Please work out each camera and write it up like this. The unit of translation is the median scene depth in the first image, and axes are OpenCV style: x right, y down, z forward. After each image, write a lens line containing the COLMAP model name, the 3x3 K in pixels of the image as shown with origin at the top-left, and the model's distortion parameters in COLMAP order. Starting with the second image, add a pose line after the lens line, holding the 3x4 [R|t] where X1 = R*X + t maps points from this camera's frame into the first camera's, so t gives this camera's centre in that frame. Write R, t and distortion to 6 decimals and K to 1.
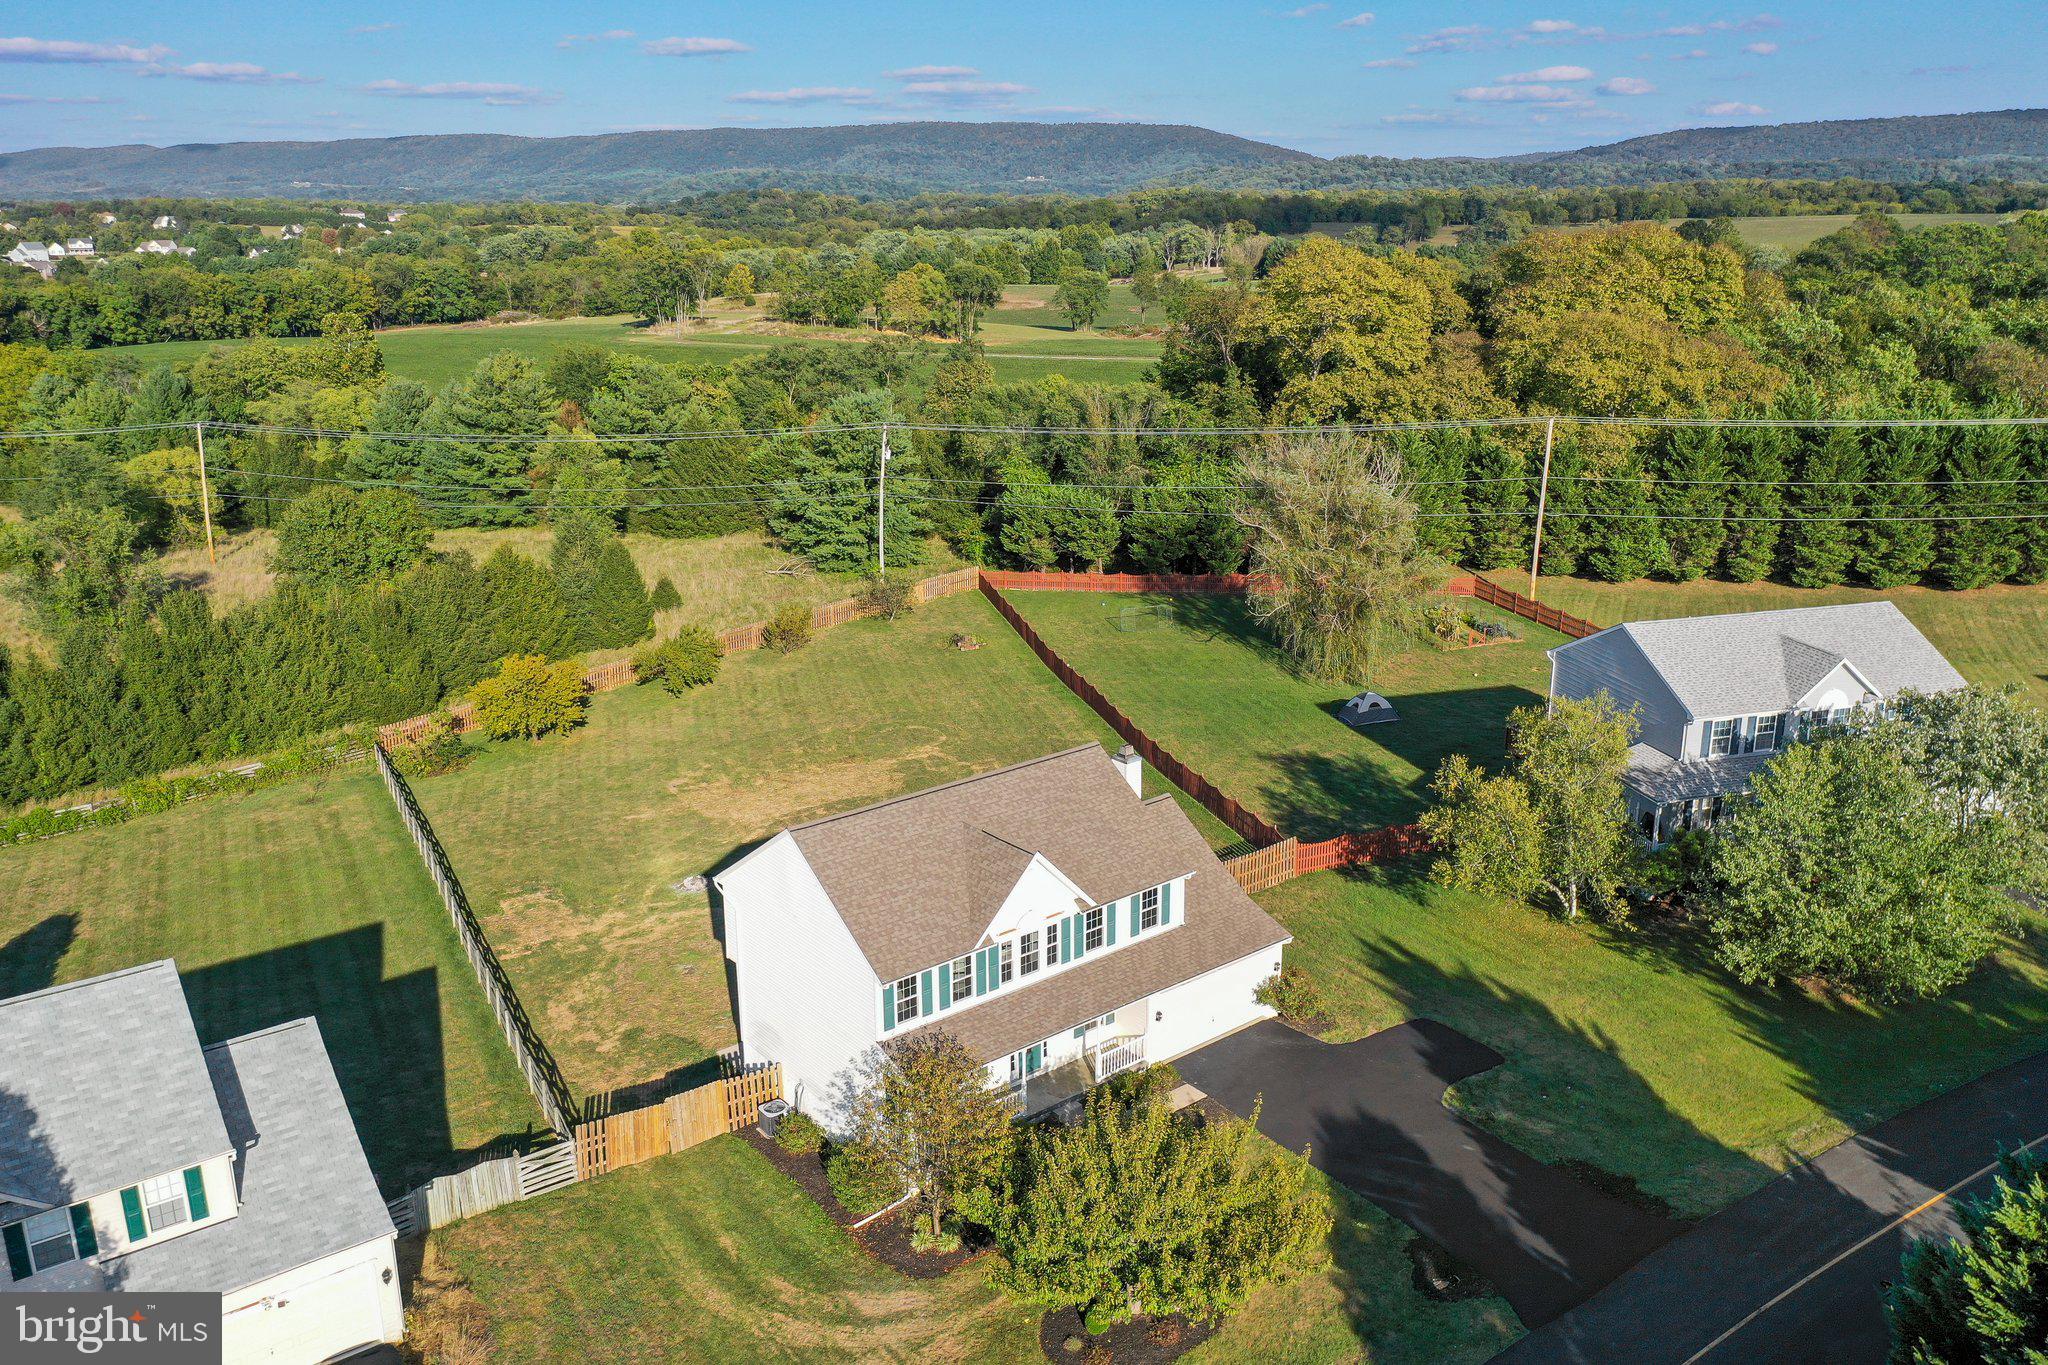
lens RADIAL K [[1605.3, 0, 1016.9], [0, 1605.3, 675.7], [0, 0, 1]] dist [-0.005094, 0.004213]
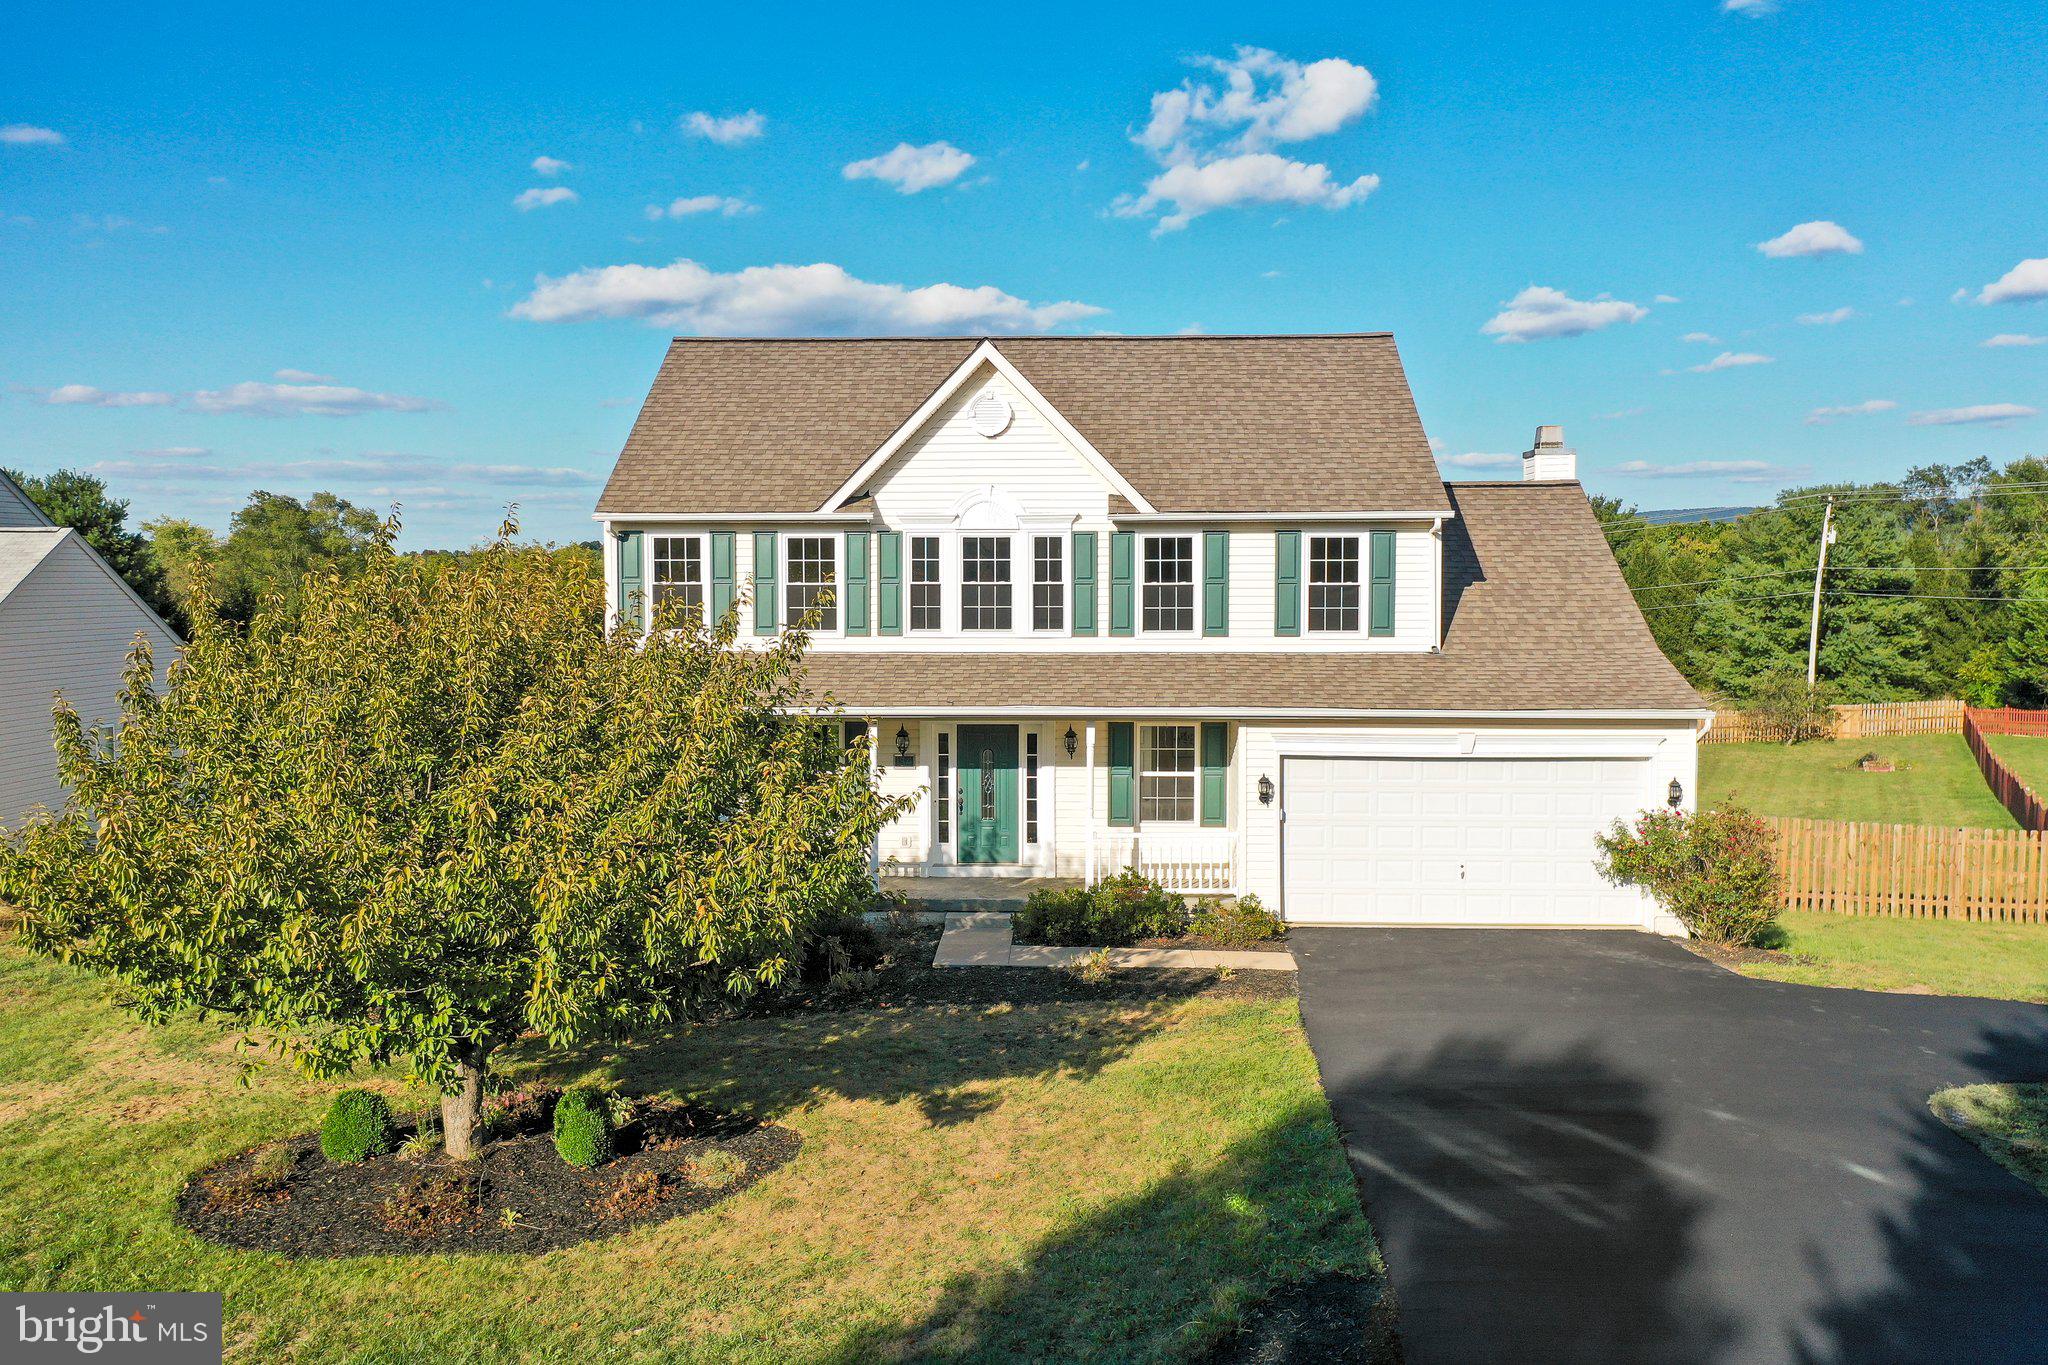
lens RADIAL K [[1590.2, 0, 1024.0], [0, 1590.2, 682.5], [0, 0, 1]] dist [0.002184, 0.001900]
pose [[0.755518, 0.057707, -0.652581, 0.307061], [-0.196817, 0.970091, -0.142079, 0.251554], [0.624864, 0.235783, 0.744279, 0.628917]]
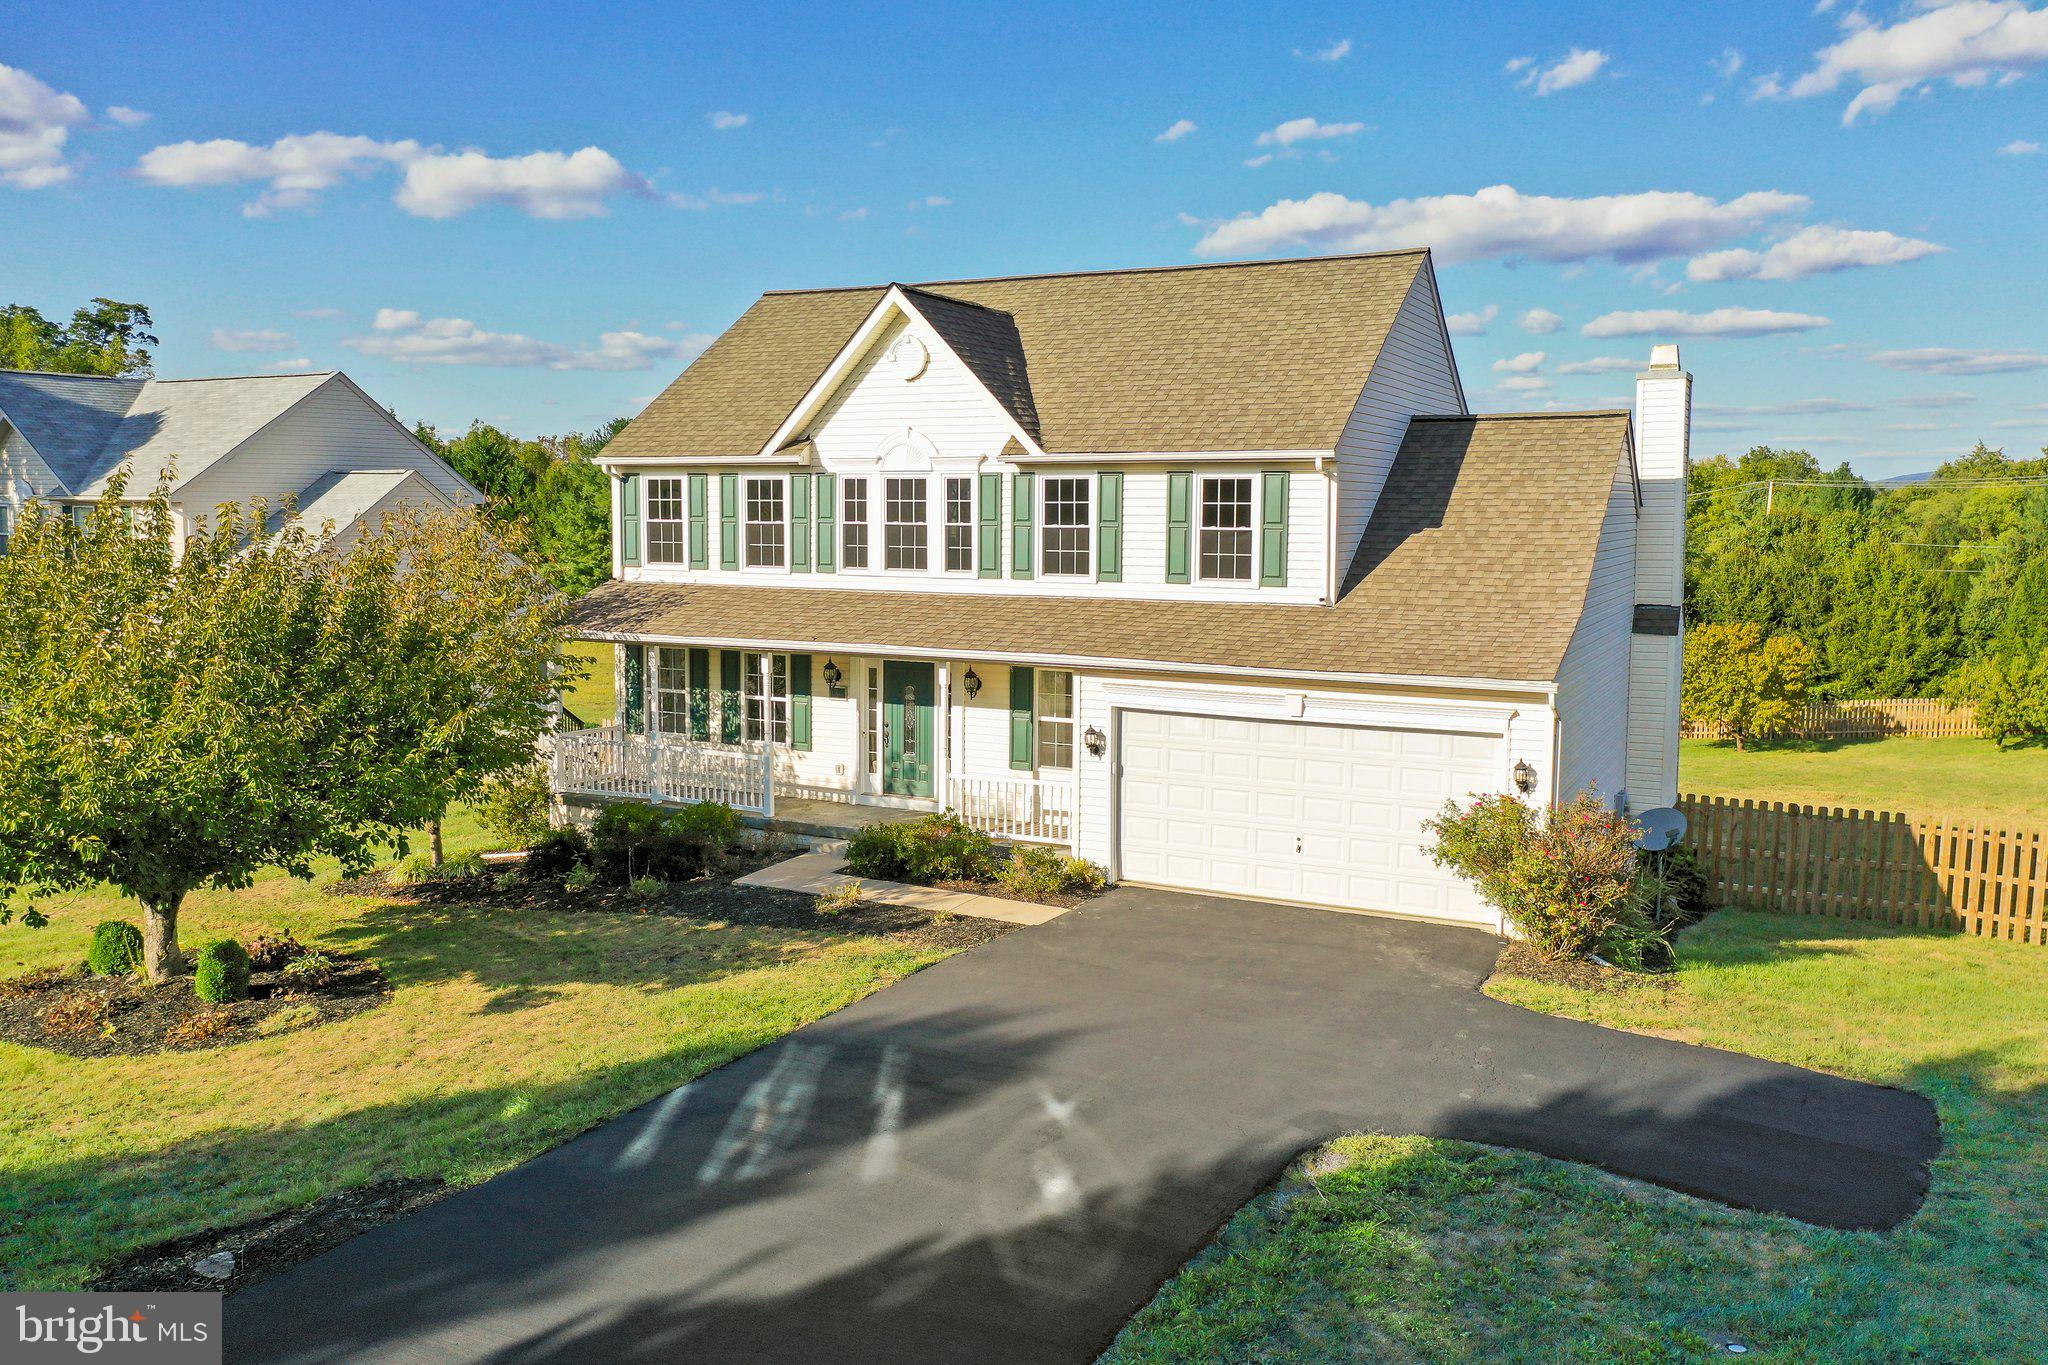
lens RADIAL K [[1605.3, 0, 1016.9], [0, 1605.3, 675.7], [0, 0, 1]] dist [-0.005094, 0.004213]
pose [[0.416570, 0.113261, -0.902020, 0.440015], [-0.270859, 0.962610, -0.004219, 0.198753], [0.867816, 0.246078, 0.431673, 0.786529]]
